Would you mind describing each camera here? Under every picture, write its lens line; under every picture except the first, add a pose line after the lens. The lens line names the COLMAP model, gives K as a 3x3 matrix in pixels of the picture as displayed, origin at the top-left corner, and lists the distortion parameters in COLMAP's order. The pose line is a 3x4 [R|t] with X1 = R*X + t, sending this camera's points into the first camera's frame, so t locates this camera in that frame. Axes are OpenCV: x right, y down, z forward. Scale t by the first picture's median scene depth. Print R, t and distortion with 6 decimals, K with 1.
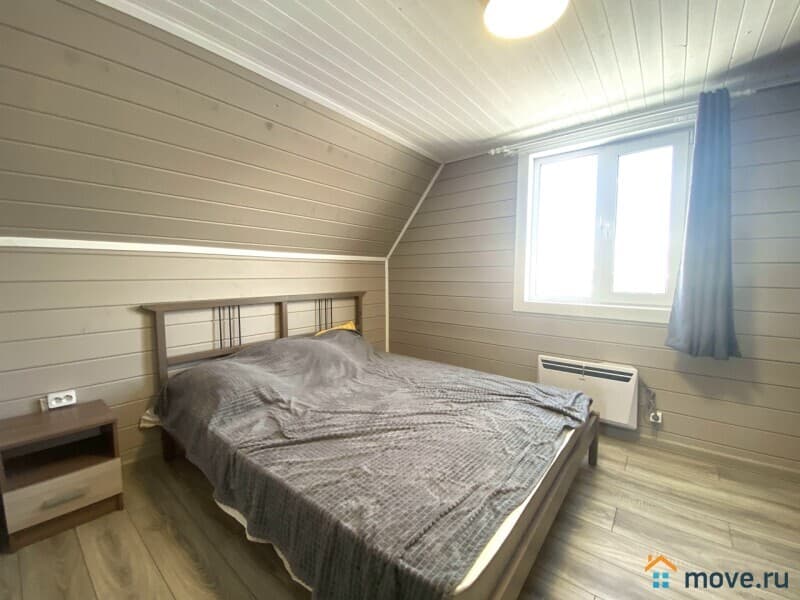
lens RADIAL K [[324.8, 0, 395.1], [0, 324.8, 294.1], [0, 0, 1]] dist [0.004109, -0.009193]
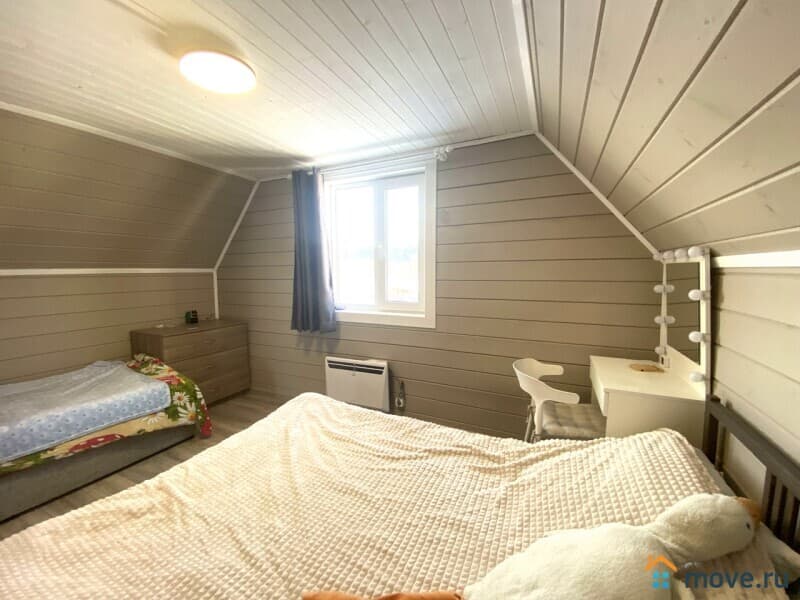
lens RADIAL K [[324.8, 0, 396.8], [0, 324.8, 297.2], [0, 0, 1]] dist [0.004109, -0.009193]
pose [[0.976616, -0.015458, 0.214436, 0.512983], [0.015004, 0.999880, 0.003746, -0.027847], [-0.214469, -0.000441, 0.976731, -0.217348]]
